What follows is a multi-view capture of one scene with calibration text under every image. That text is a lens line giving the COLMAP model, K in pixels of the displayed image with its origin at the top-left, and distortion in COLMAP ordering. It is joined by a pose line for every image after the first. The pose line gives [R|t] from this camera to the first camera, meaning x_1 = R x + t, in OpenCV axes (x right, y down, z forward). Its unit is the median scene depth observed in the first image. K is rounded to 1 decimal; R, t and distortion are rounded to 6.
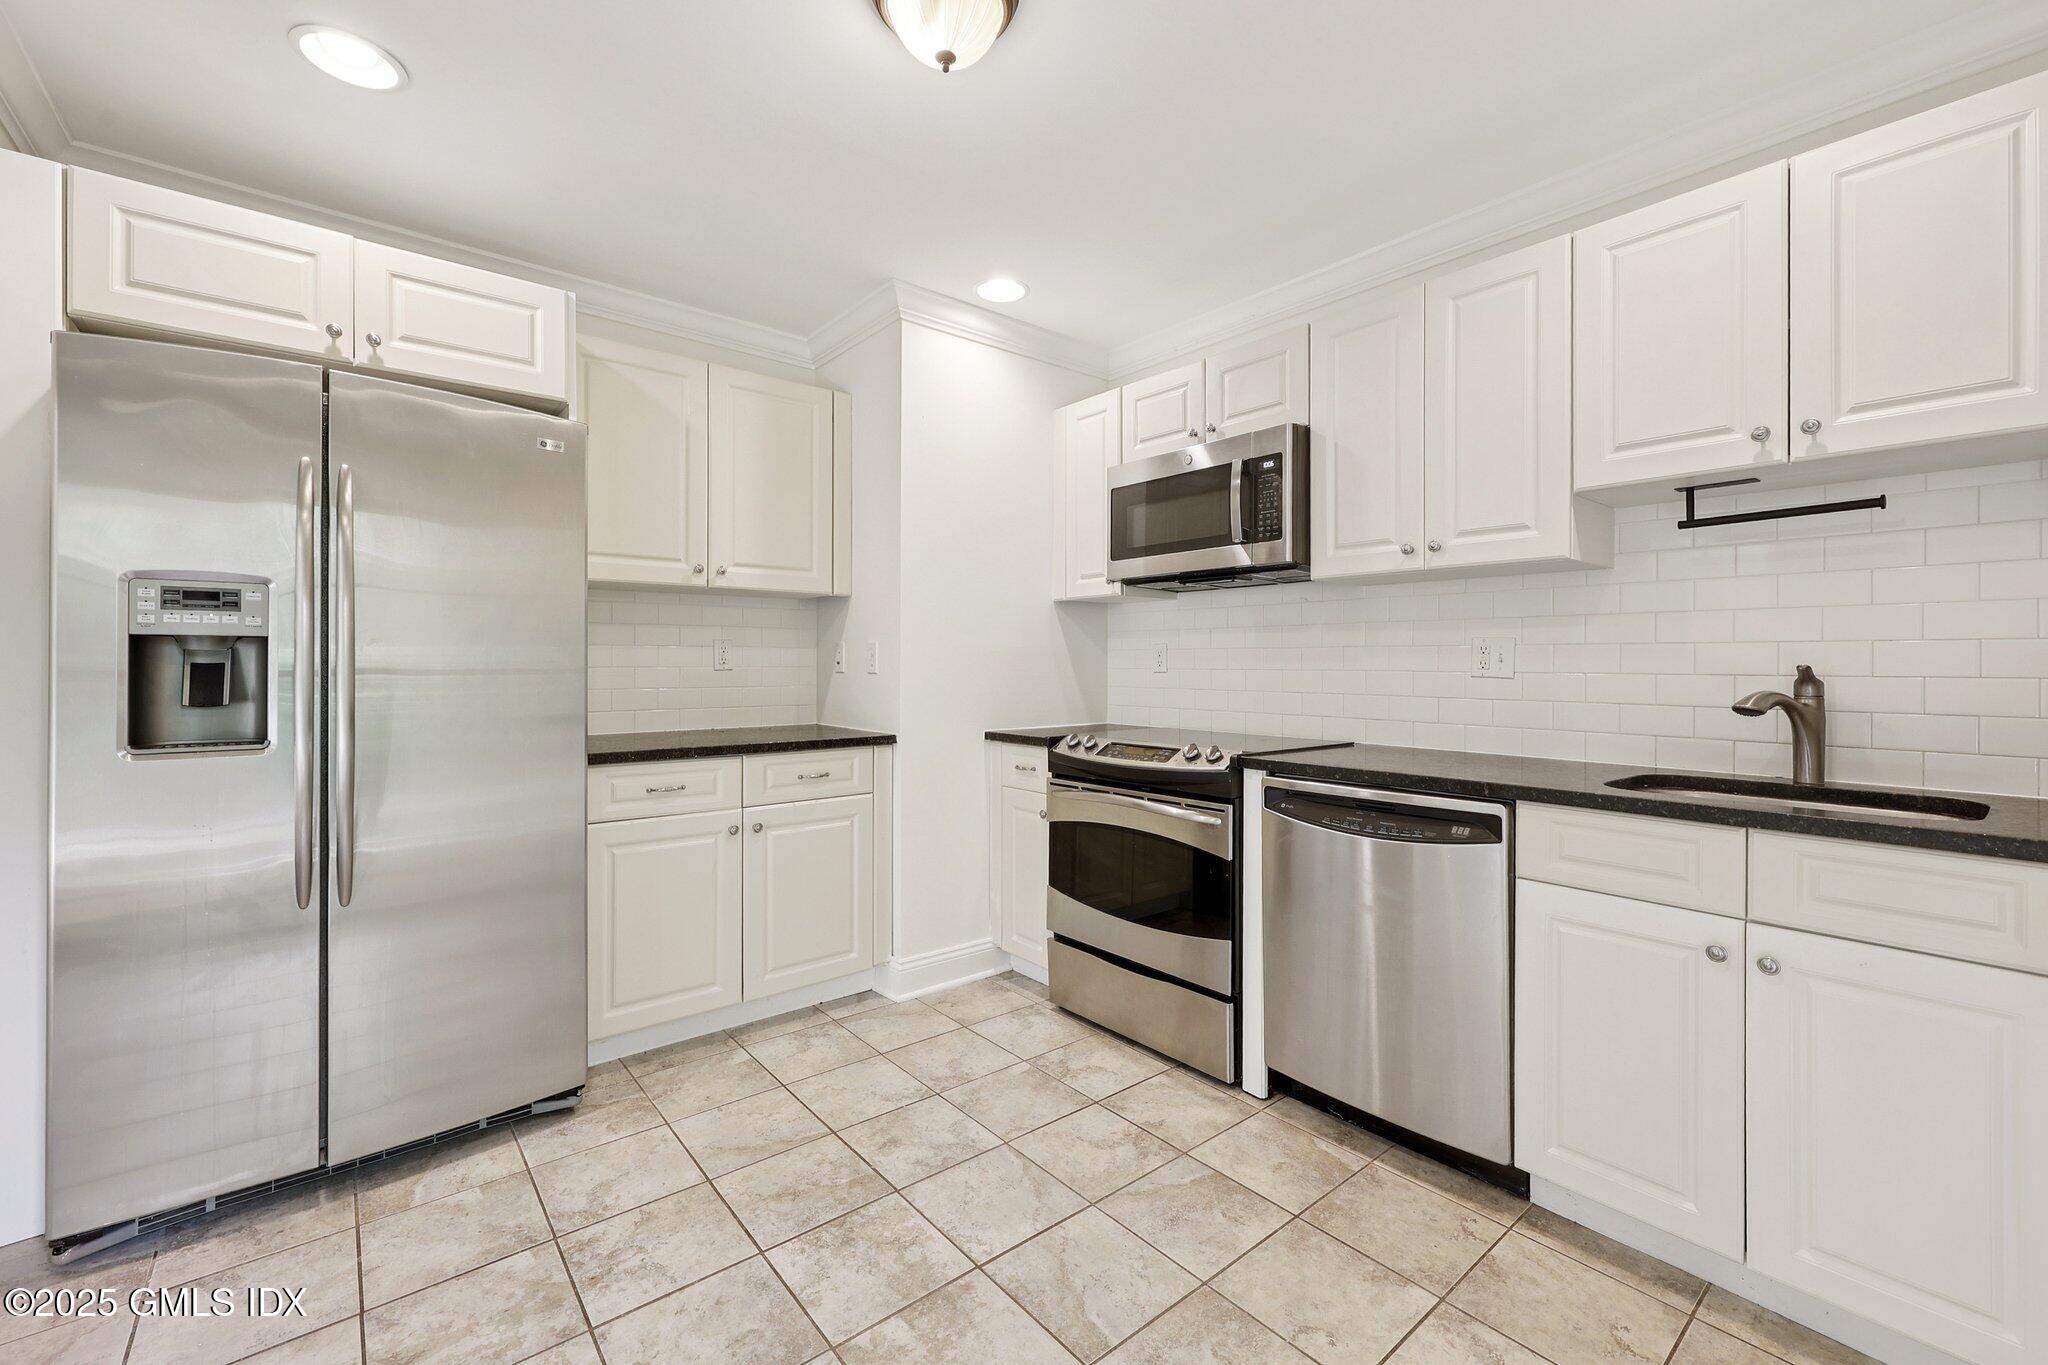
lens RADIAL K [[844.0, 0, 1024.0], [0, 844.0, 660.3], [0, 0, 1]] dist [0.000083, -0.000092]
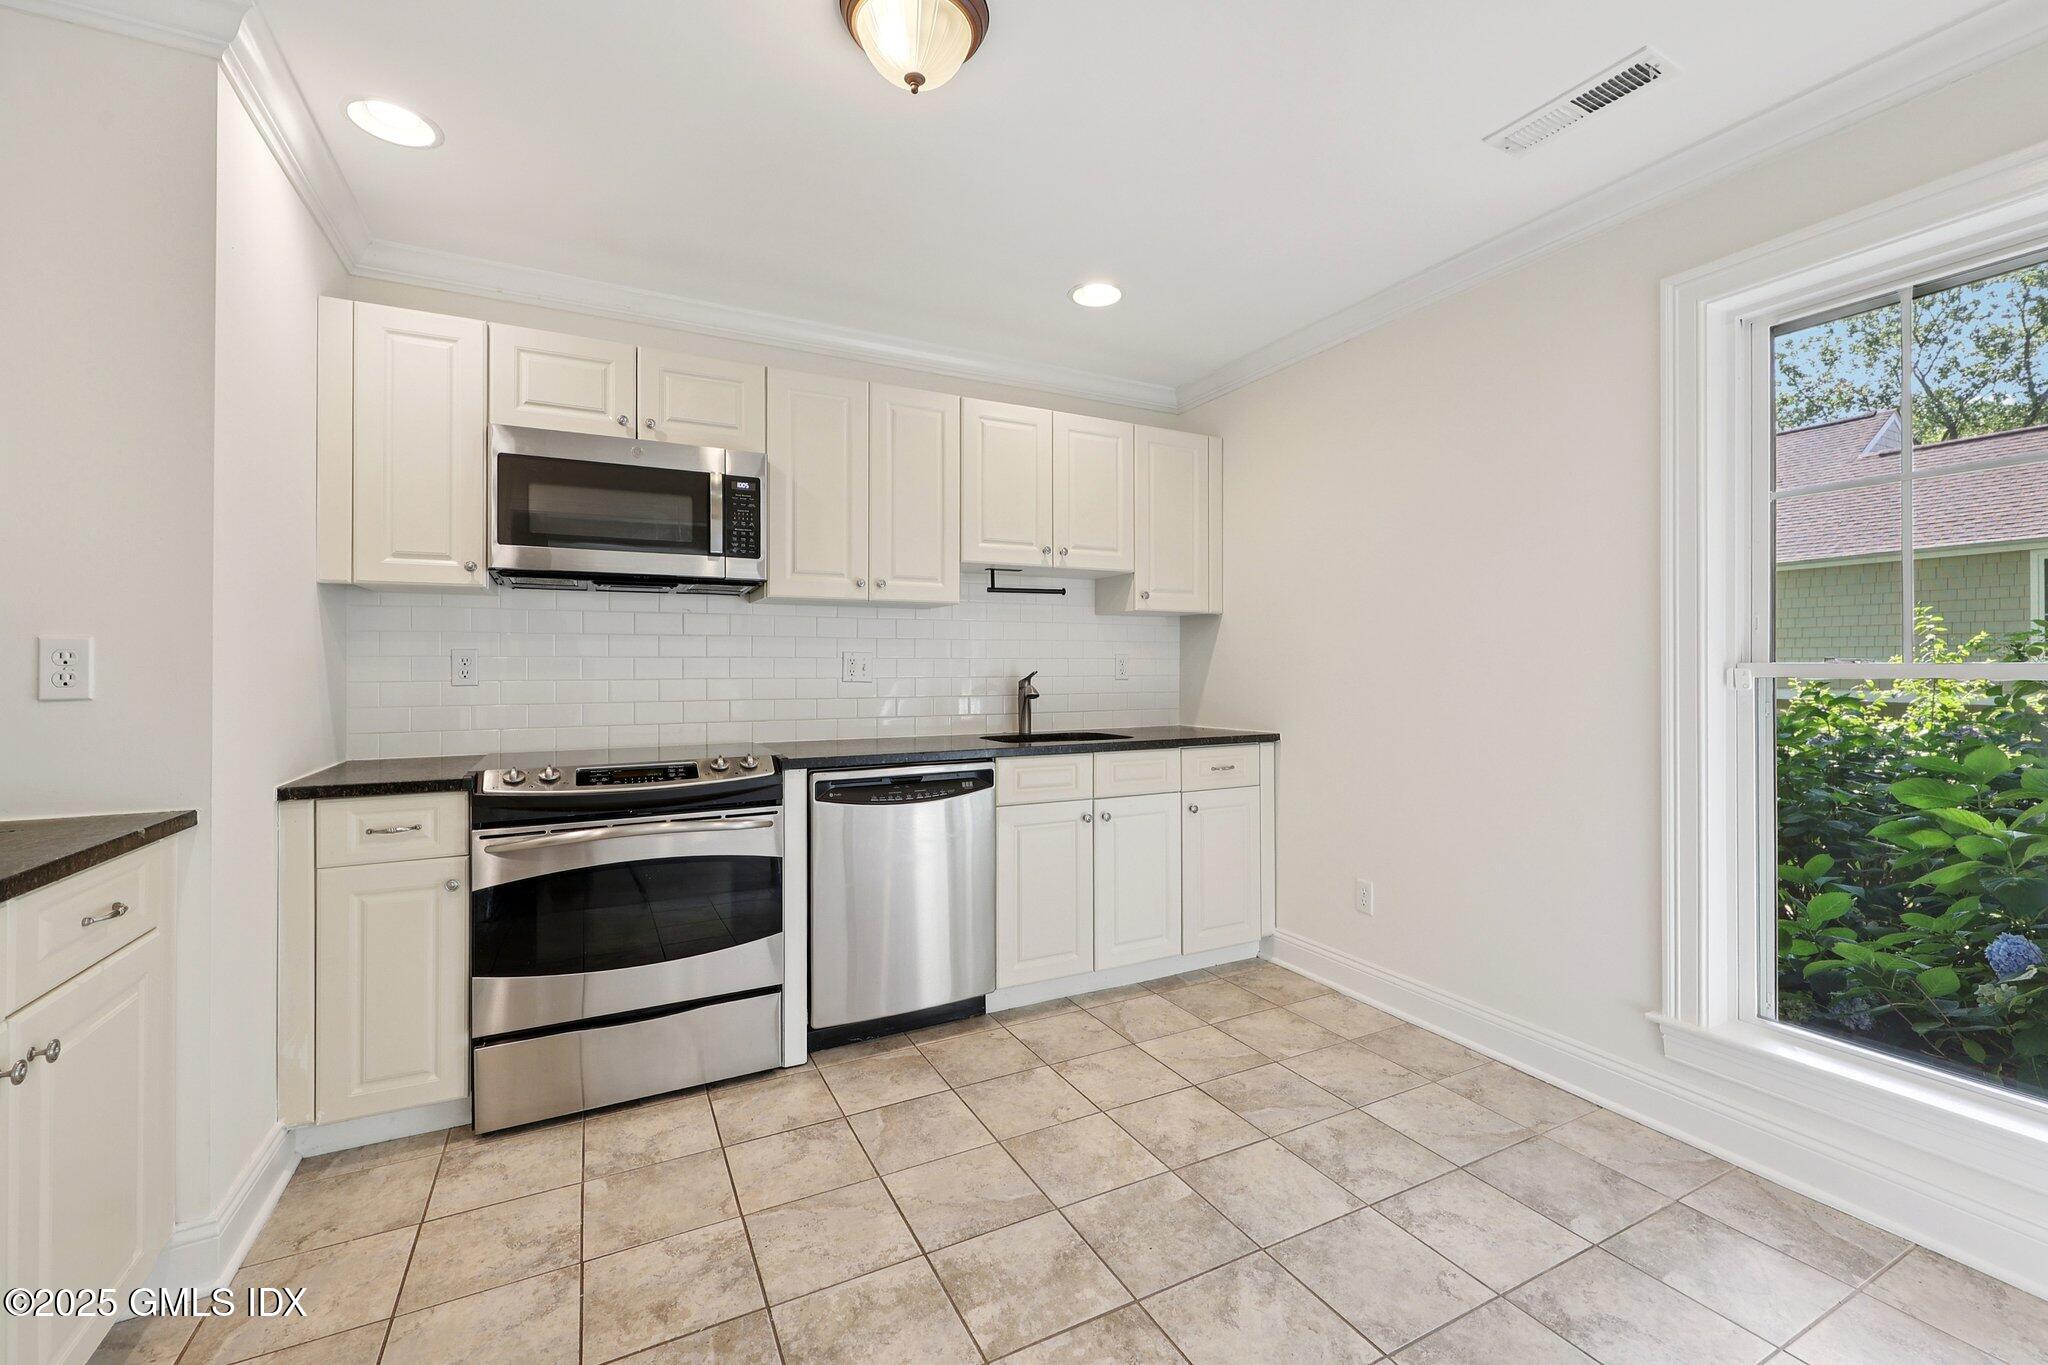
lens RADIAL K [[866.5, 0, 1035.0], [0, 866.5, 660.8], [0, 0, 1]] dist [0.002713, 0.000323]
pose [[0.205369, 0.004210, 0.978676, -0.787807], [0.000185, 0.999991, -0.004340, -0.007772], [-0.978685, 0.001072, 0.205366, 0.471024]]
